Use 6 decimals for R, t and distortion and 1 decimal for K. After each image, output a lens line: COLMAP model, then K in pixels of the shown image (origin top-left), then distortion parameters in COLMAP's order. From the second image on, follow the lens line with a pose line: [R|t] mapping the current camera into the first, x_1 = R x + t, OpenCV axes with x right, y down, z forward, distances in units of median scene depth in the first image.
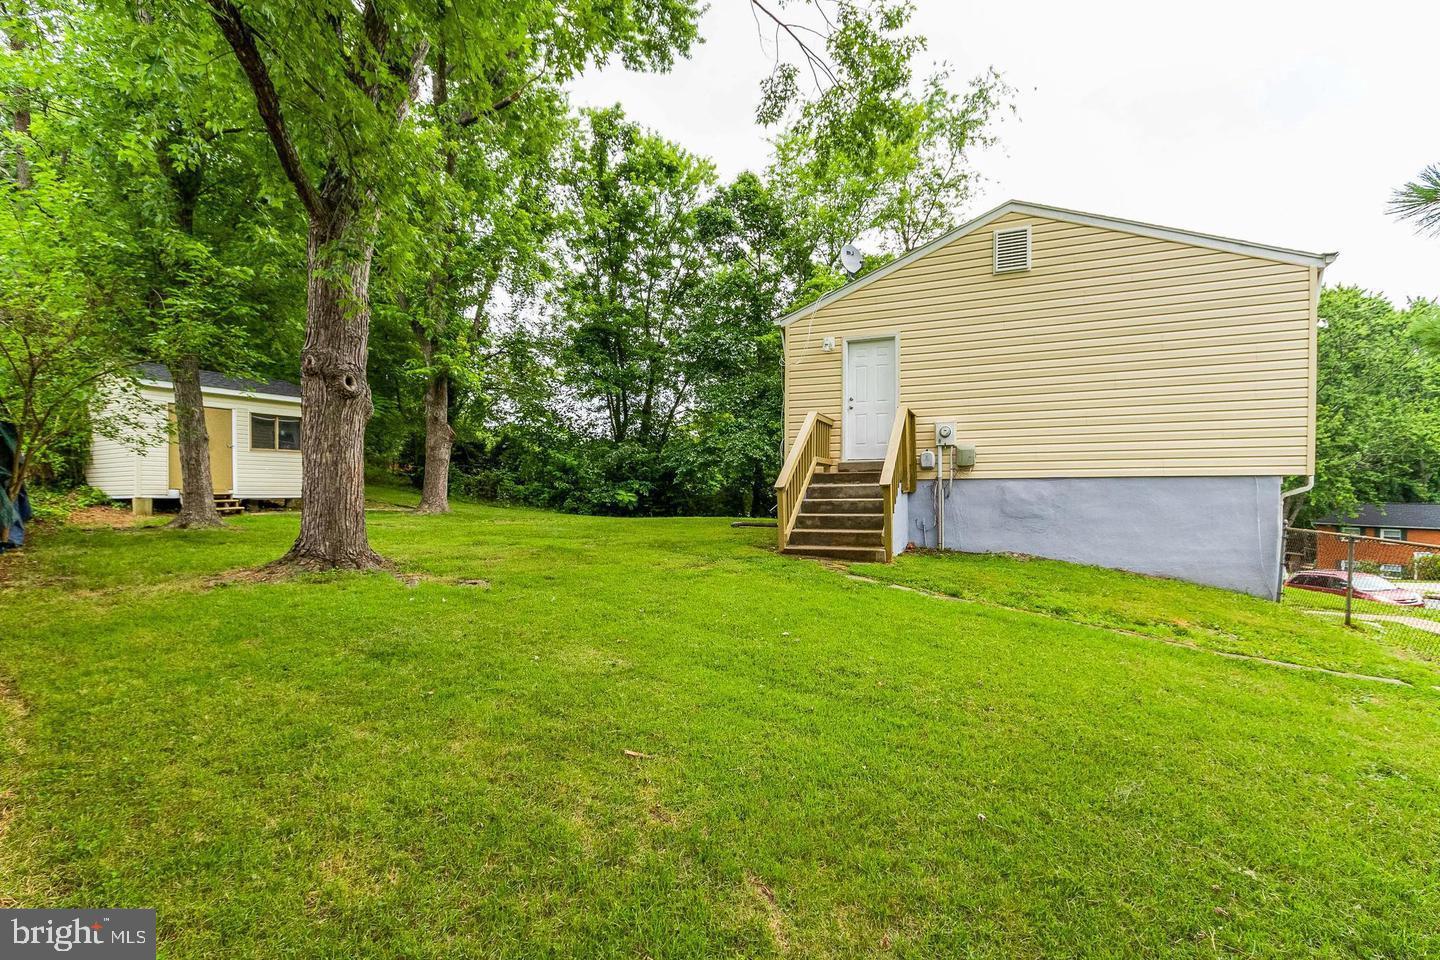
lens RADIAL K [[660.0, 0, 708.2], [0, 660.0, 485.9], [0, 0, 1]] dist [0.002574, -0.000381]
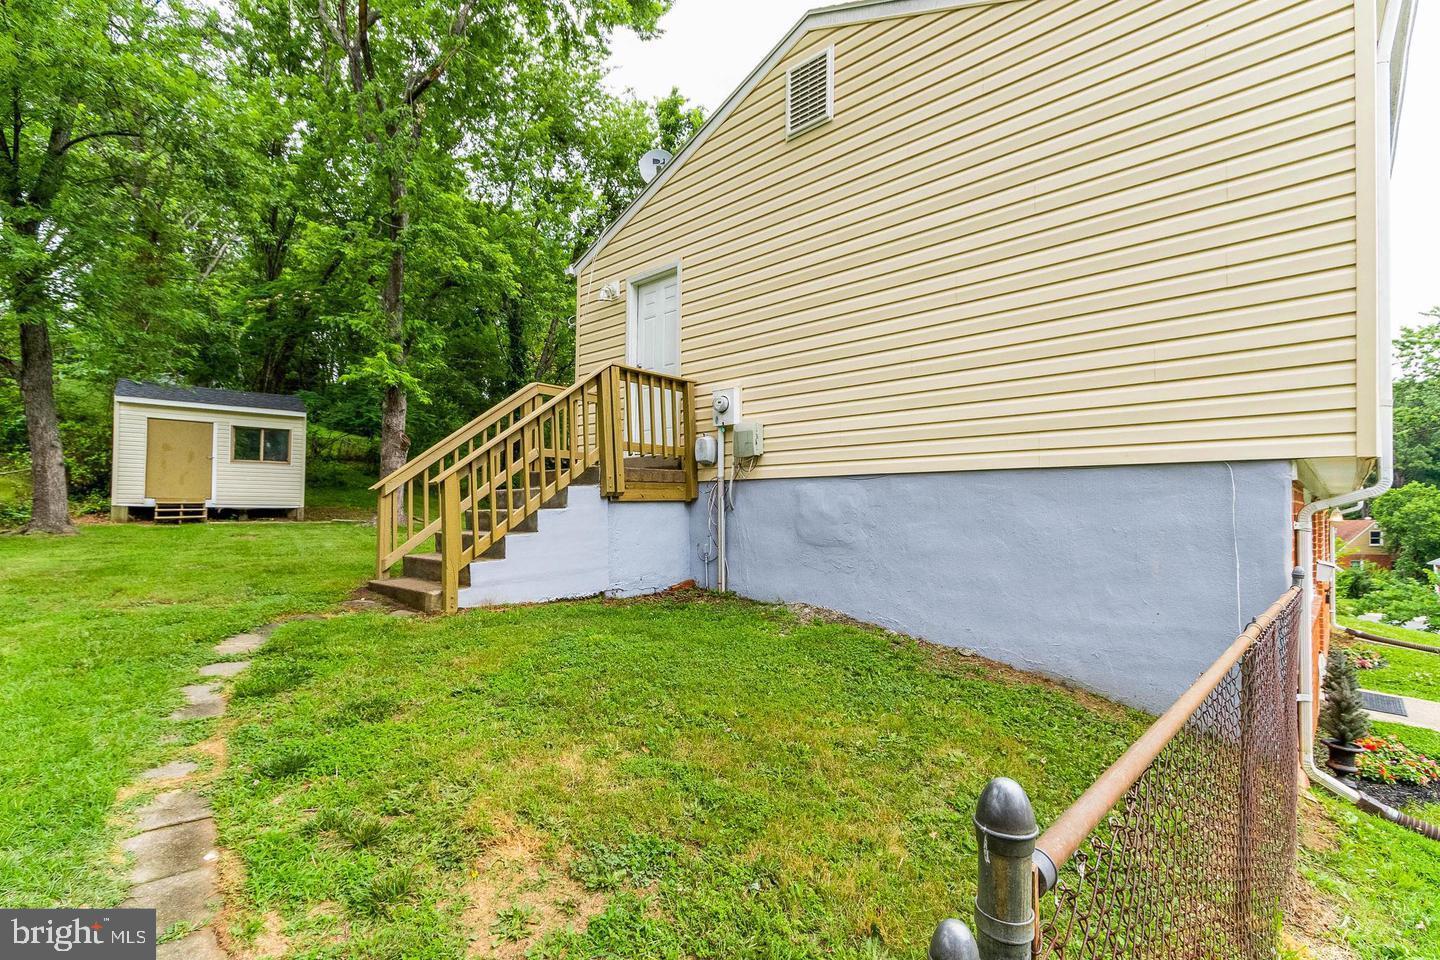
lens RADIAL K [[660.0, 0, 708.2], [0, 660.0, 485.9], [0, 0, 1]] dist [0.002574, -0.000381]
pose [[0.942962, -0.002006, -0.332895, 0.568802], [-0.008300, 0.999529, -0.029533, 0.013767], [0.332797, 0.030612, 0.942501, 0.417969]]
